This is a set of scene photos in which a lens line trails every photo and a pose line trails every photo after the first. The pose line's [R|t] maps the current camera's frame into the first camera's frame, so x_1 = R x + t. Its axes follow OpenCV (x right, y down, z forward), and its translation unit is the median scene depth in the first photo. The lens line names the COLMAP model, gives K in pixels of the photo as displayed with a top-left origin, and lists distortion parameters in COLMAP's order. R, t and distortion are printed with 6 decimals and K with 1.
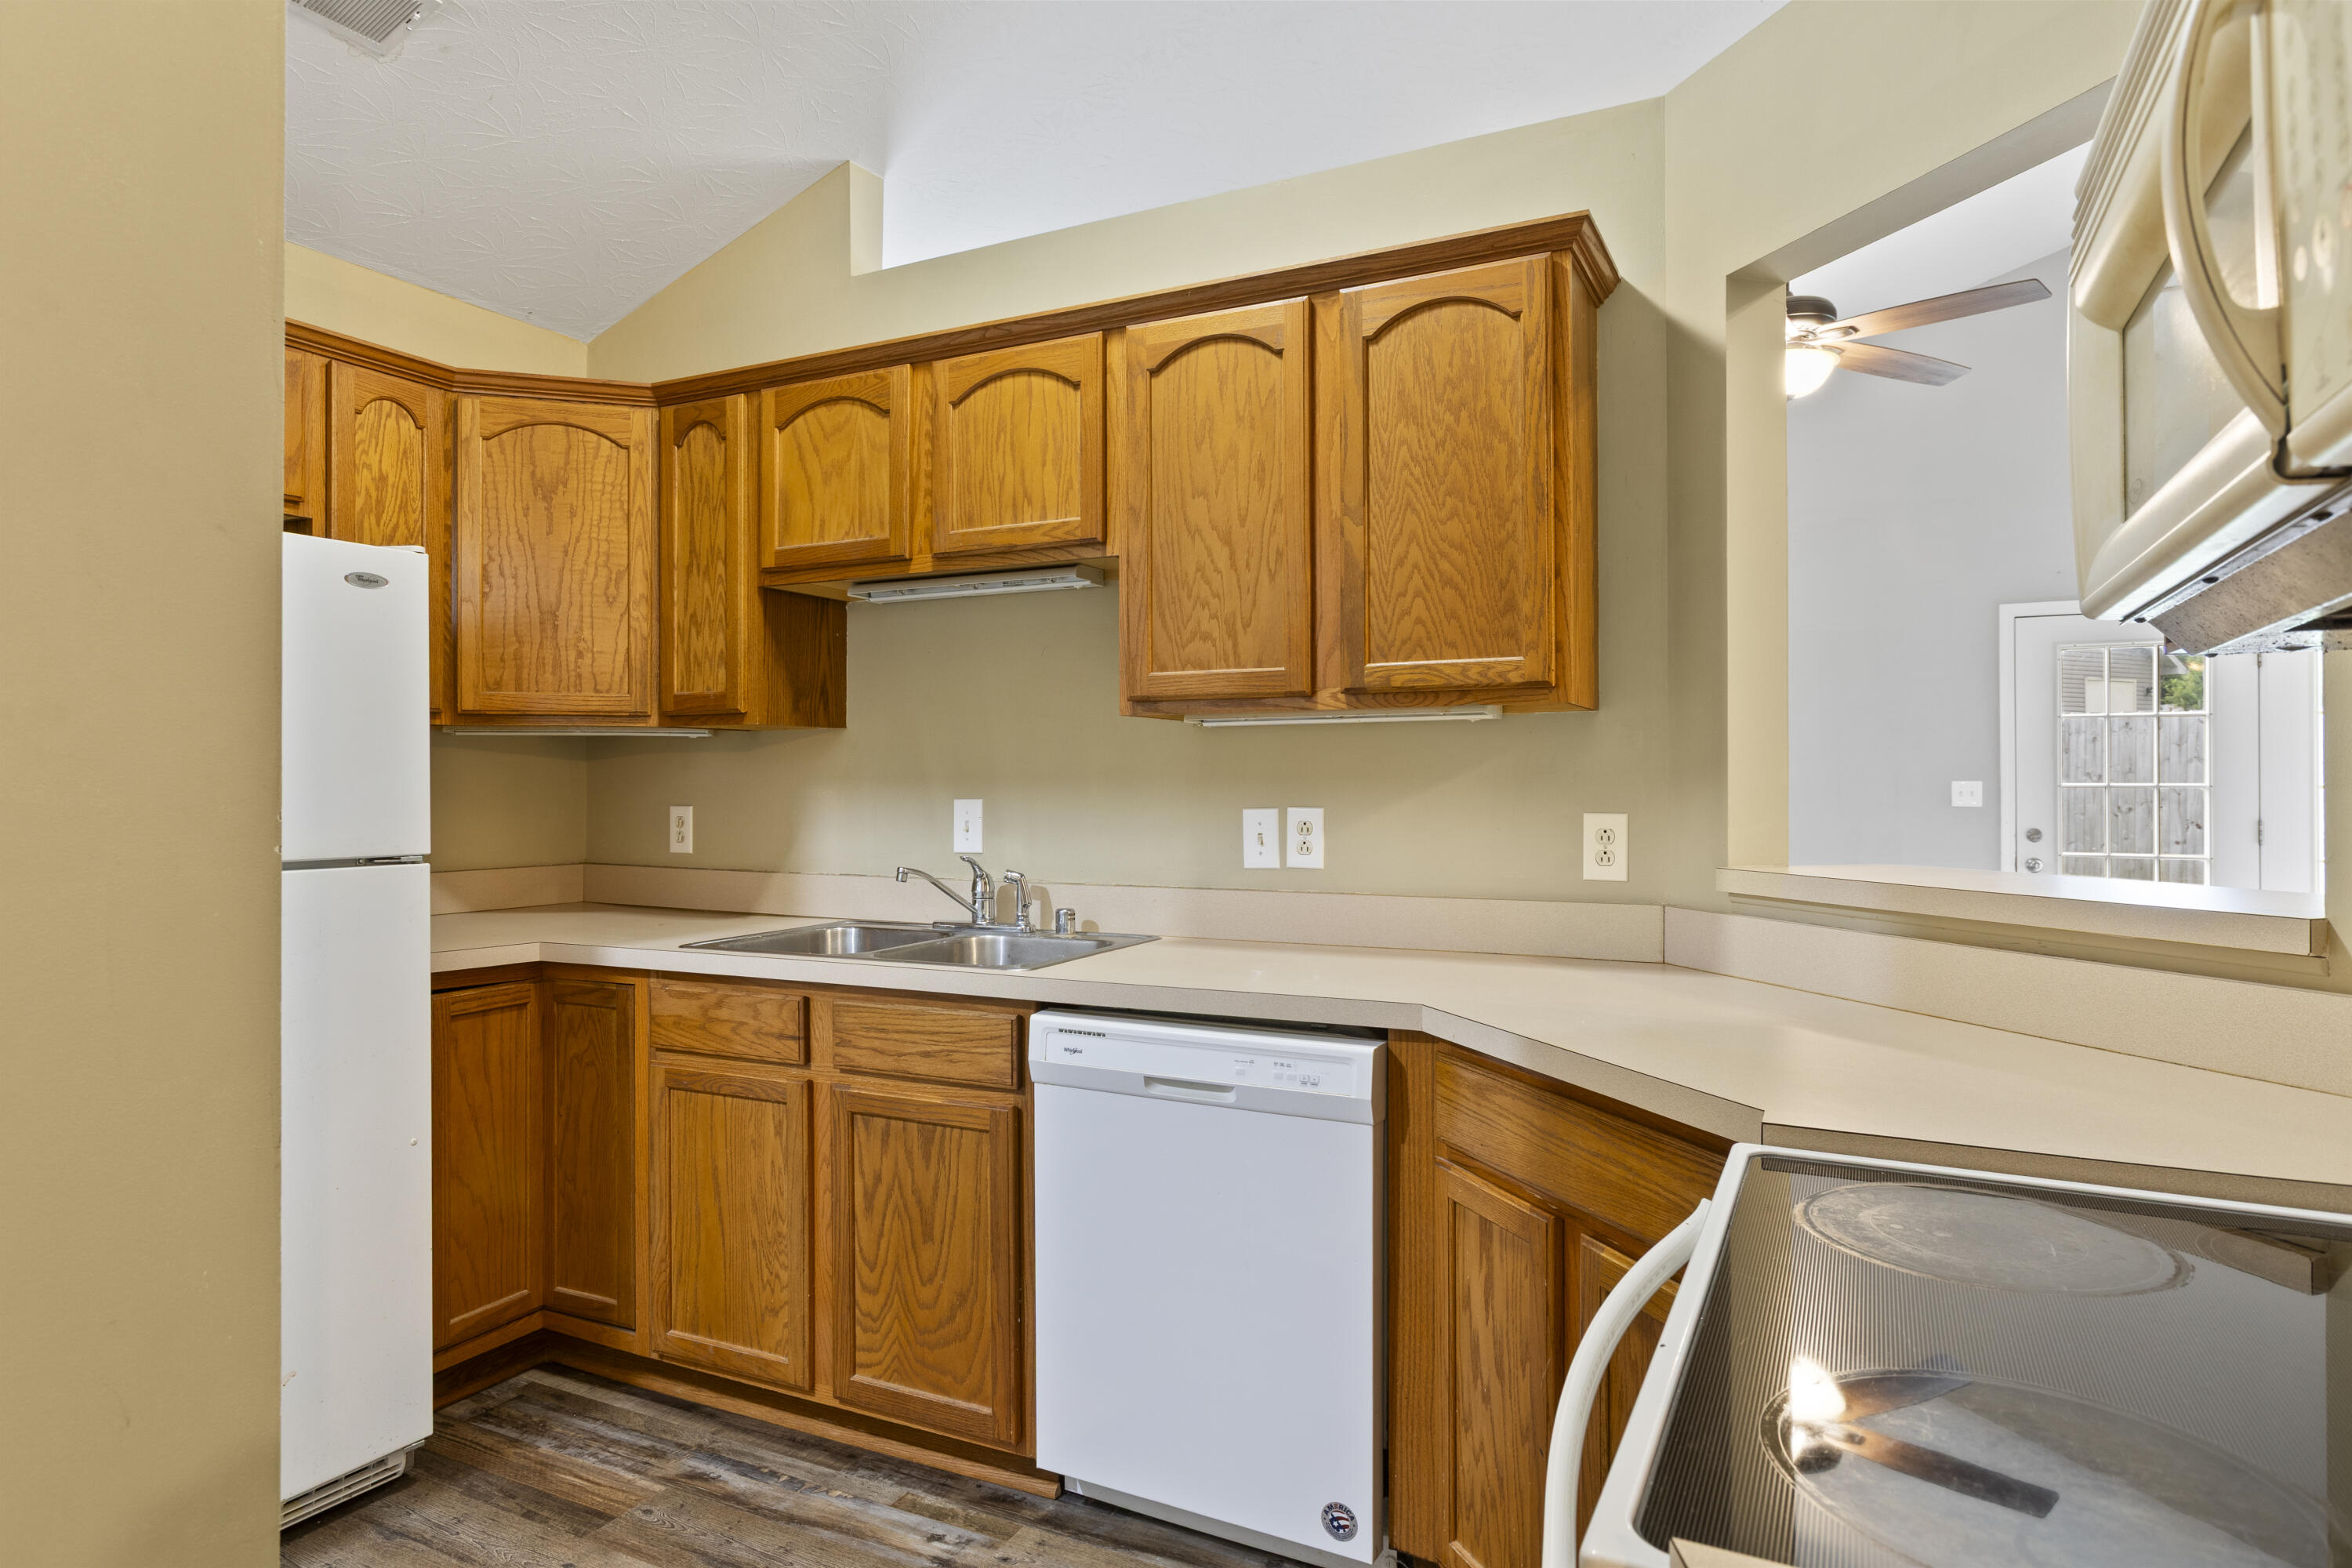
lens RADIAL K [[1363.1, 0, 1161.7], [0, 1363.1, 774.5], [0, 0, 1]] dist [-0.006664, 0.000547]
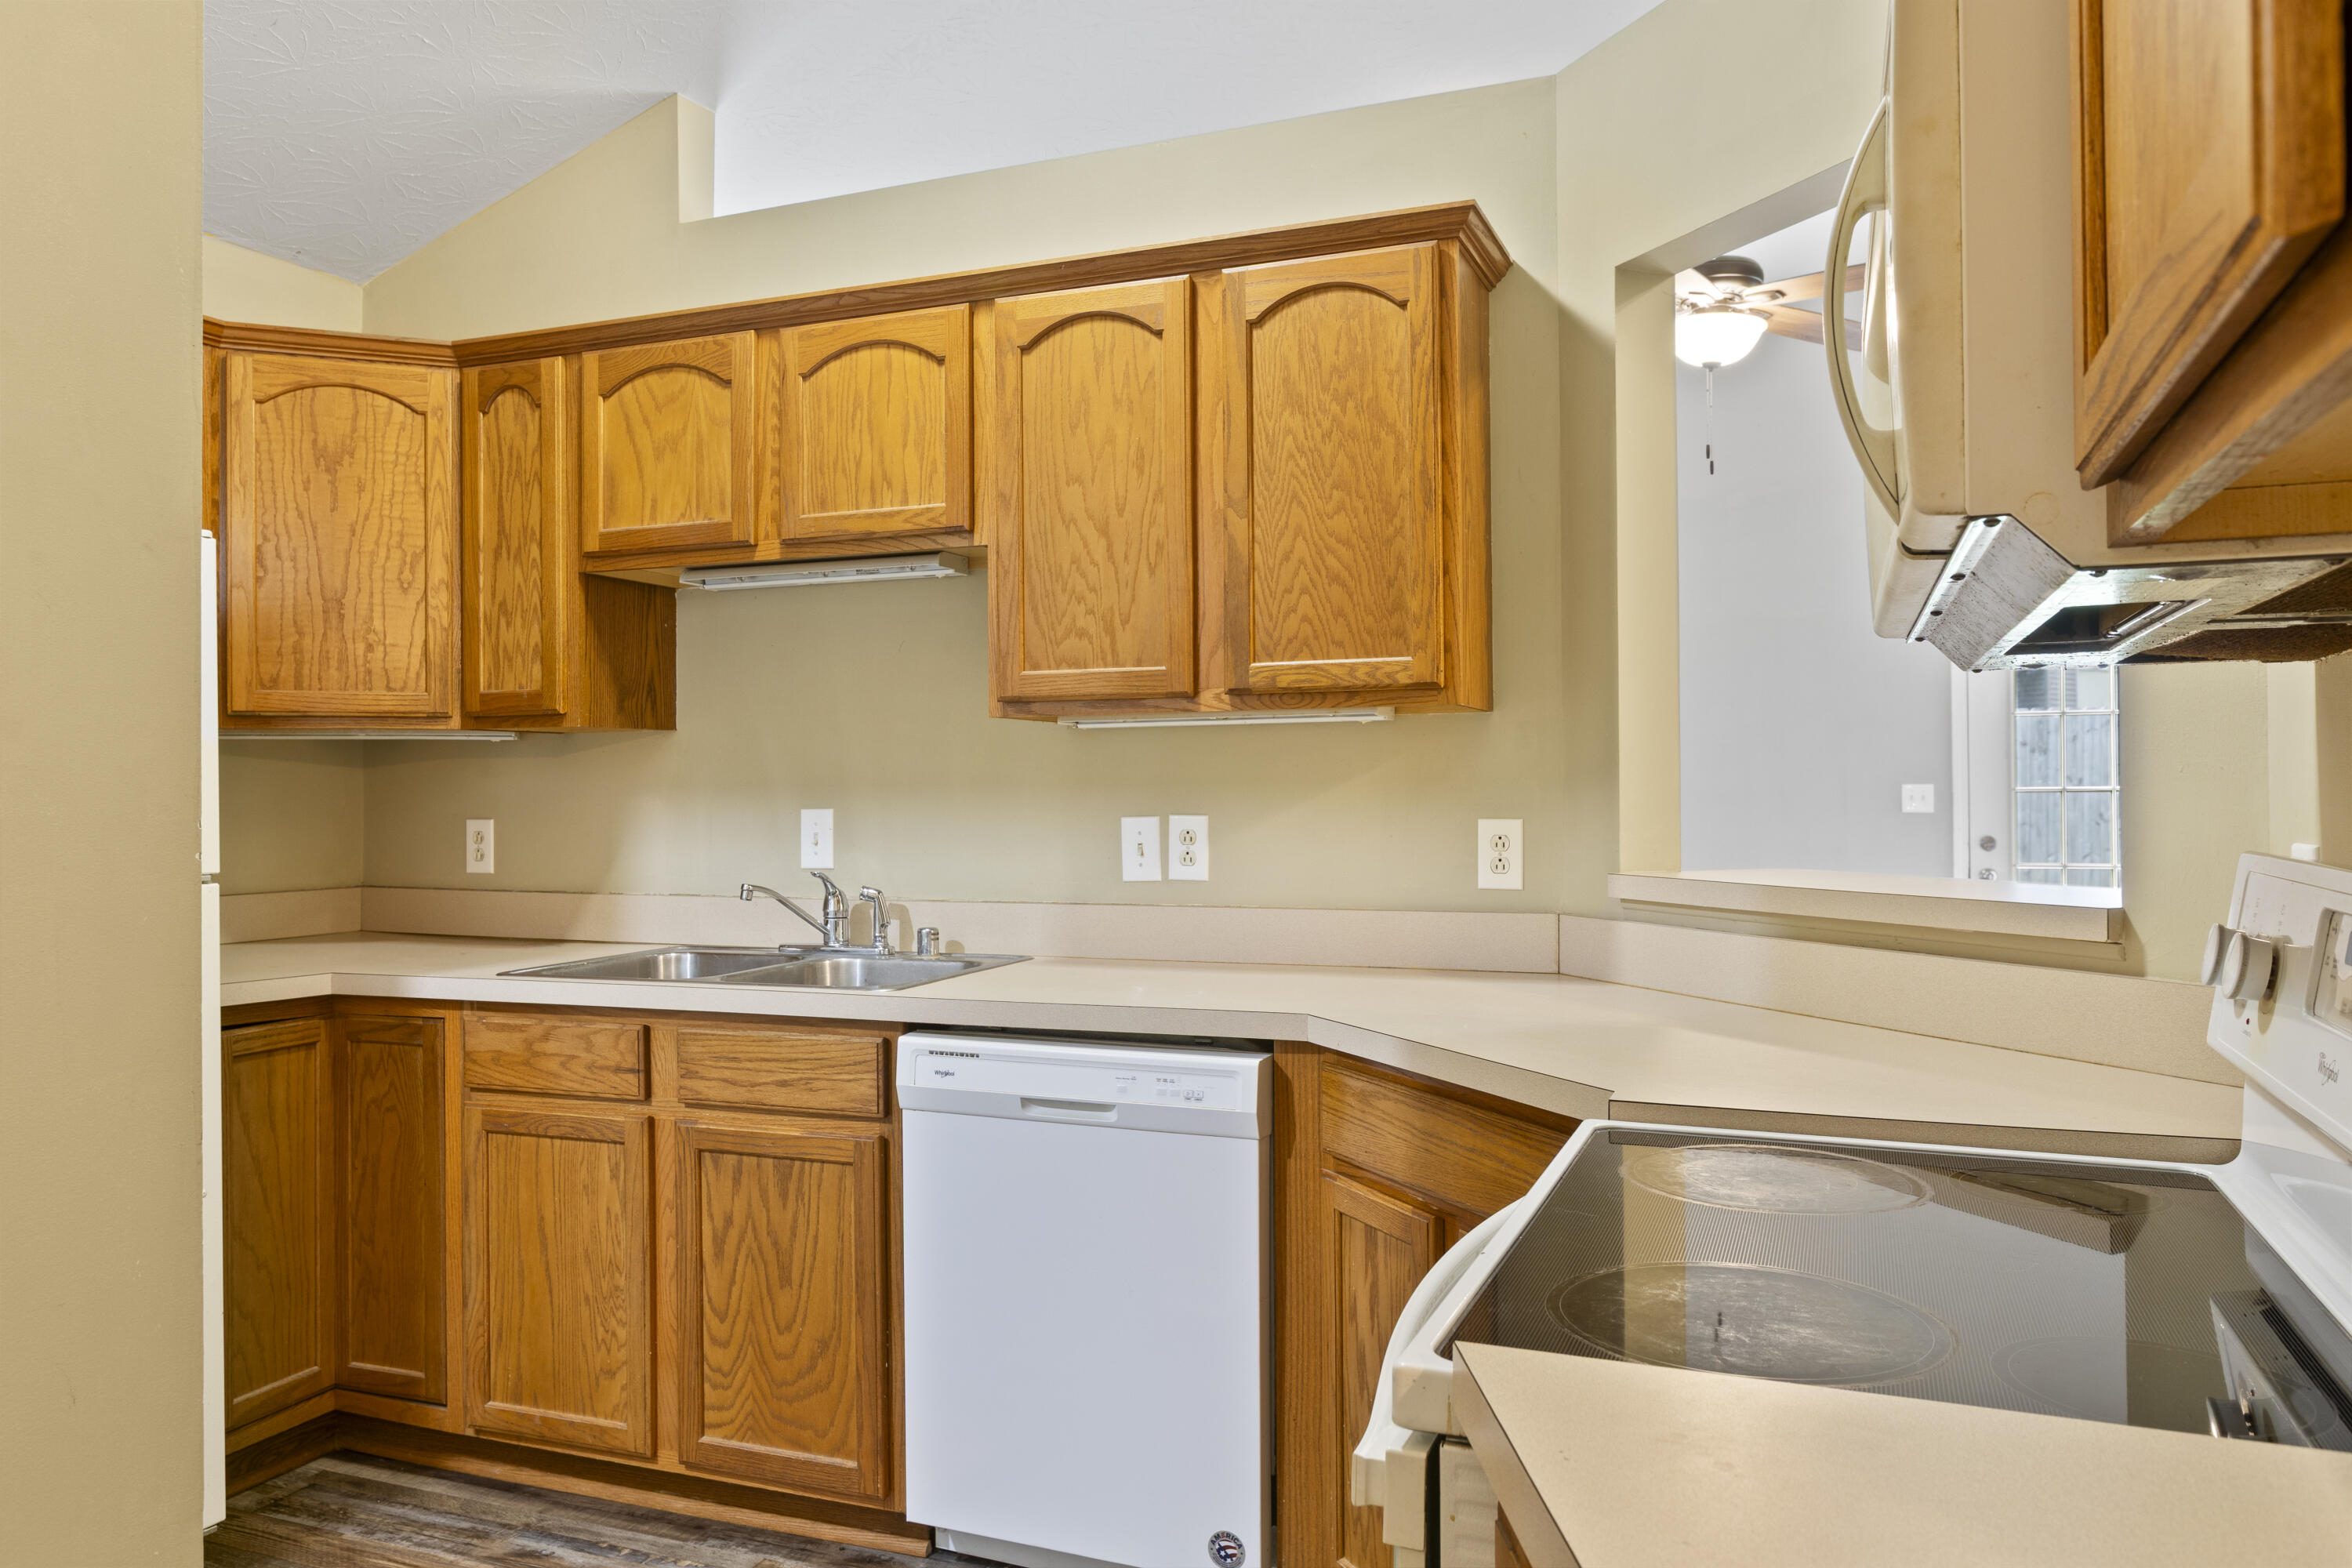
lens RADIAL K [[1695.7, 0, 1176.0], [0, 1695.7, 784.0], [0, 0, 1]] dist [-0.098720, 0.000217]
pose [[0.995400, -0.004810, 0.095688, -0.013454], [0.004630, 0.999987, 0.002112, 0.000400], [-0.095697, -0.001659, 0.995409, -0.146201]]
